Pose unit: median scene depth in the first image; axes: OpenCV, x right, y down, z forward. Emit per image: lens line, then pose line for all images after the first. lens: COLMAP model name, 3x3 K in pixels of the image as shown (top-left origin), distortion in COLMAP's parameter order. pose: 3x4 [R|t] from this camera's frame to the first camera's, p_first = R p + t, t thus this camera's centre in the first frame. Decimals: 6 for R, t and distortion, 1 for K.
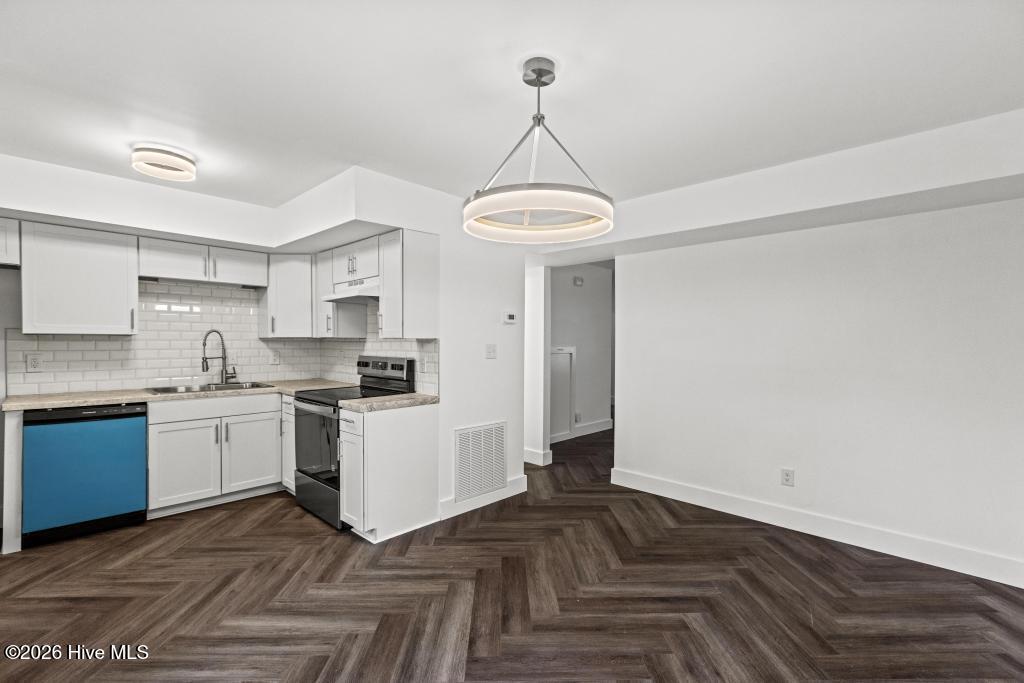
lens RADIAL K [[451.3, 0, 512.0], [0, 451.3, 341.5], [0, 0, 1]] dist [-0.000430, -0.001087]
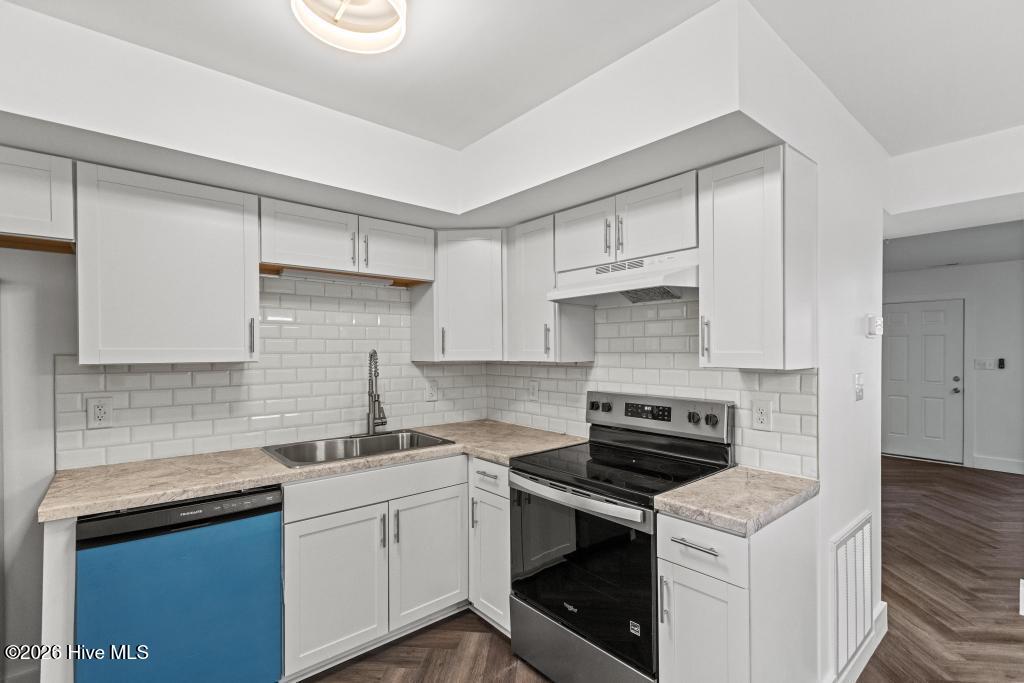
lens RADIAL K [[470.8, 0, 510.2], [0, 470.8, 347.0], [0, 0, 1]] dist [0.000639, 0.000218]
pose [[0.994216, -0.008748, -0.107042, -0.414679], [0.007818, 0.999928, -0.009104, -0.025311], [0.107114, 0.008215, 0.994213, 0.400544]]
